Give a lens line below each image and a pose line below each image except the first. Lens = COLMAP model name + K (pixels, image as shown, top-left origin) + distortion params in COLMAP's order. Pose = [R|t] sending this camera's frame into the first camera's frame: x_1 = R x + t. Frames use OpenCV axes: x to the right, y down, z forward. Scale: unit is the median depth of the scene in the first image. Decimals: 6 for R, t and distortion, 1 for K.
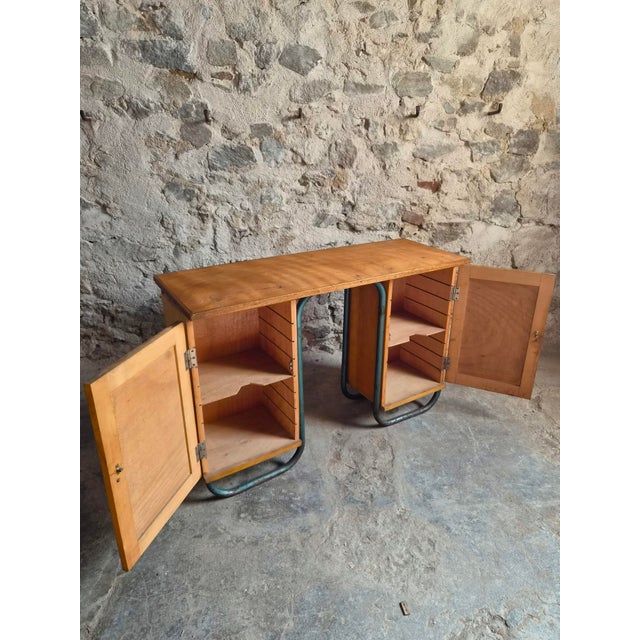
lens RADIAL K [[450.7, 0, 328.9], [0, 450.7, 307.4], [0, 0, 1]] dist [0.050537, -0.041981]
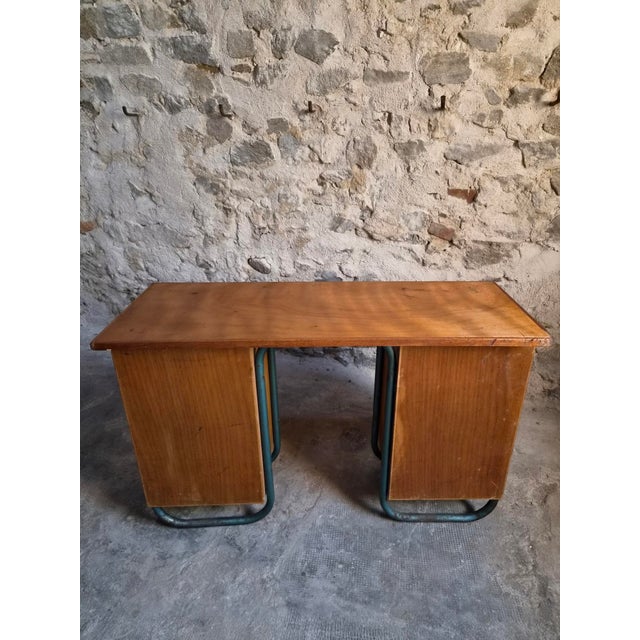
lens RADIAL K [[428.4, 0, 334.6], [0, 428.4, 308.5], [0, 0, 1]] dist [0.051828, -0.042210]
pose [[0.911606, 0.165405, -0.376318, 0.354373], [-0.147515, 0.986128, 0.076094, -0.094908], [0.383684, -0.013856, 0.923361, 0.197595]]
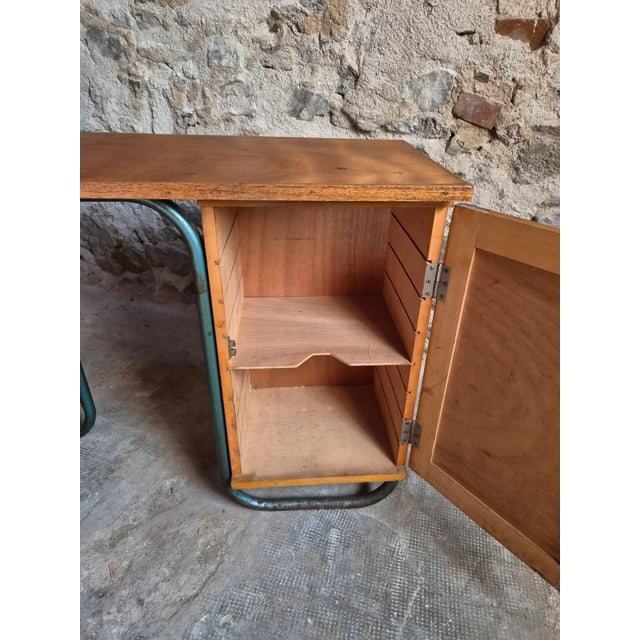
lens RADIAL K [[428.4, 0, 328.7], [0, 428.4, 317.2], [0, 0, 1]] dist [0.051828, -0.042210]
pose [[0.881924, 0.242911, -0.403986, 0.306300], [-0.186954, 0.966964, 0.173290, -0.041821], [0.432733, -0.077301, 0.898202, 0.548849]]
